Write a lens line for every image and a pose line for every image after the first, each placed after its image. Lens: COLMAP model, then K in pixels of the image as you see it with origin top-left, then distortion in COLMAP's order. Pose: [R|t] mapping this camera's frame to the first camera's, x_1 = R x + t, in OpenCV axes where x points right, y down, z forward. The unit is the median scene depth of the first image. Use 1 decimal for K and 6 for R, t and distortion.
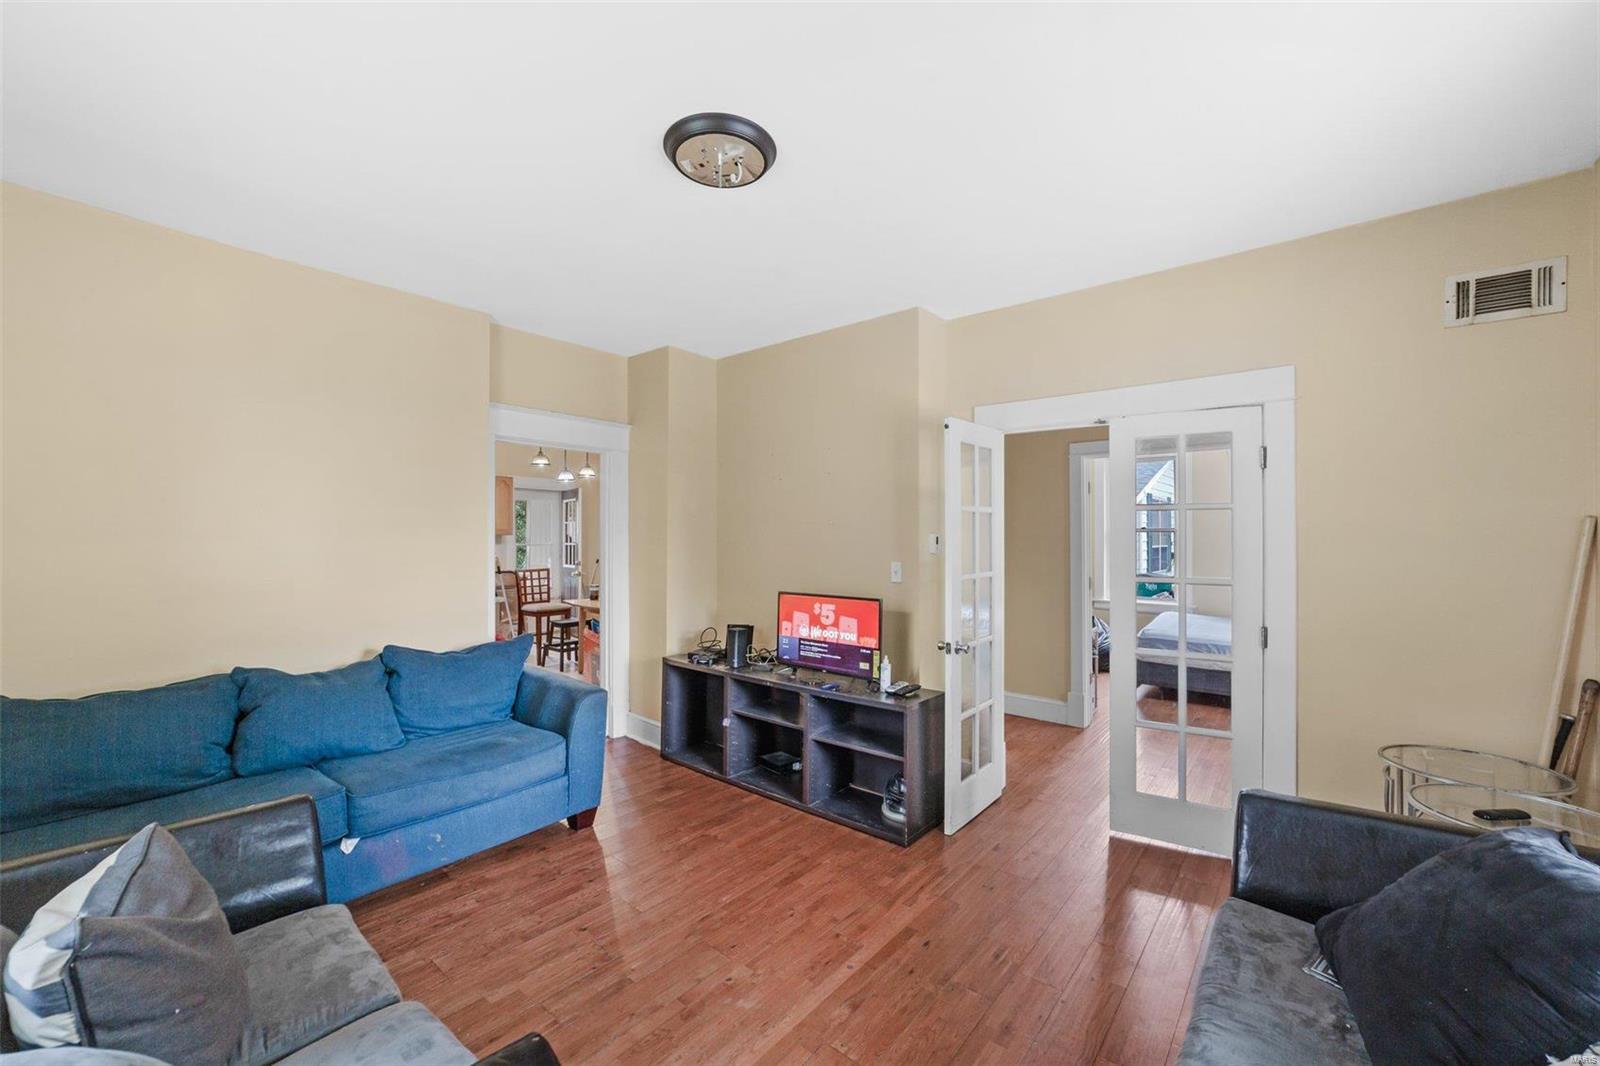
lens RADIAL K [[629.5, 0, 804.1], [0, 629.5, 540.8], [0, 0, 1]] dist [-0.009636, 0.001980]
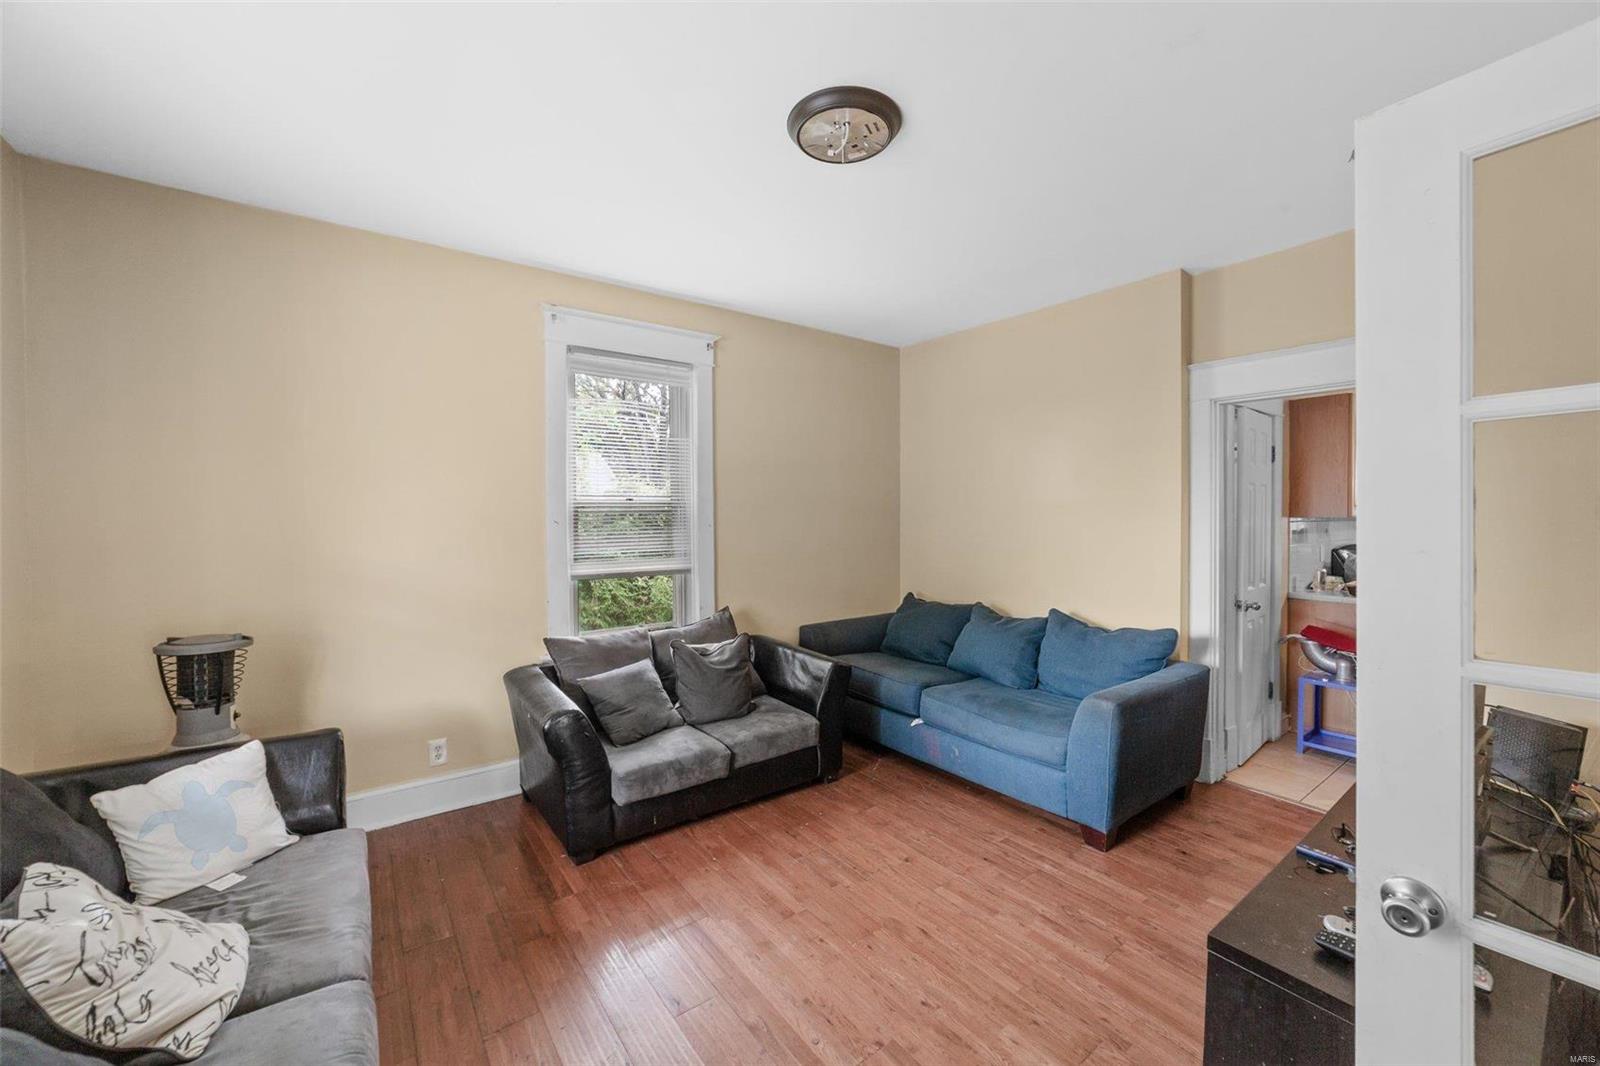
lens RADIAL K [[629.5, 0, 796.8], [0, 629.5, 533.9], [0, 0, 1]] dist [-0.009636, 0.001980]
pose [[-0.256786, 0.020140, -0.966258, 0.766343], [0.006345, 0.999796, 0.019153, 0.000587], [0.966447, -0.001213, -0.256862, 1.060433]]
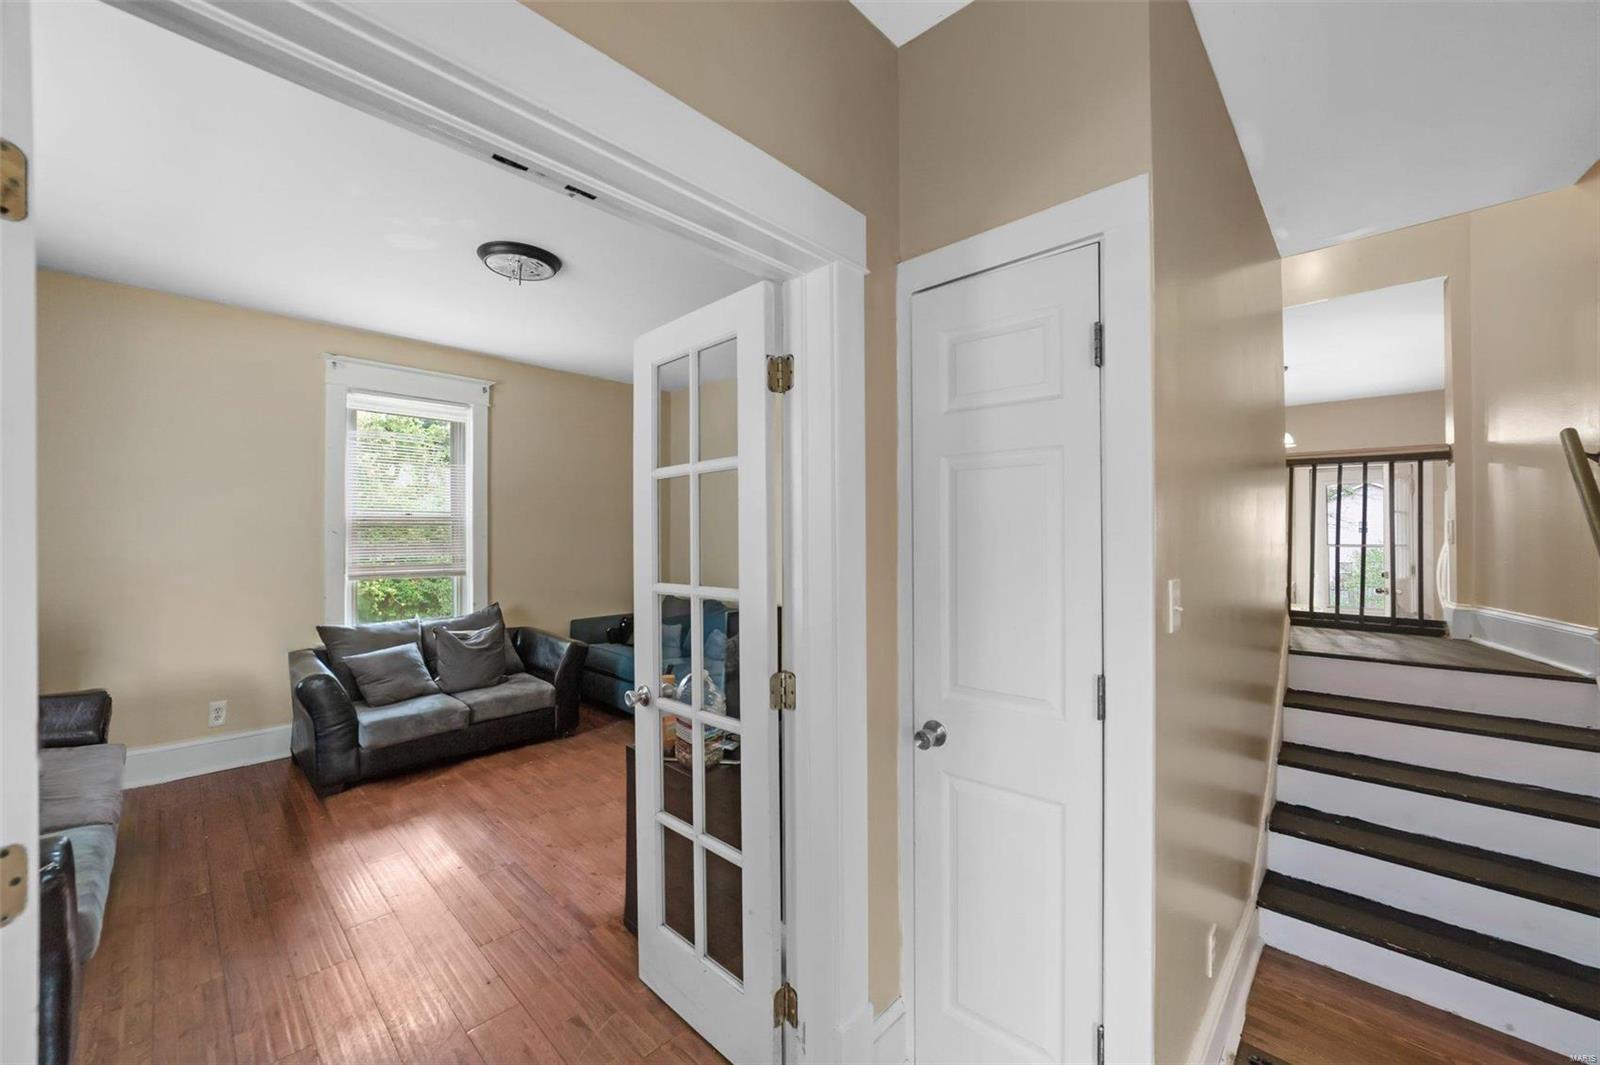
lens RADIAL K [[629.5, 0, 810.2], [0, 629.5, 532.9], [0, 0, 1]] dist [-0.009636, 0.001980]
pose [[-0.076029, -0.013670, -0.997012, 1.144119], [-0.000114, 0.999906, -0.013701, 0.026431], [0.997106, -0.000928, -0.076024, 1.602439]]
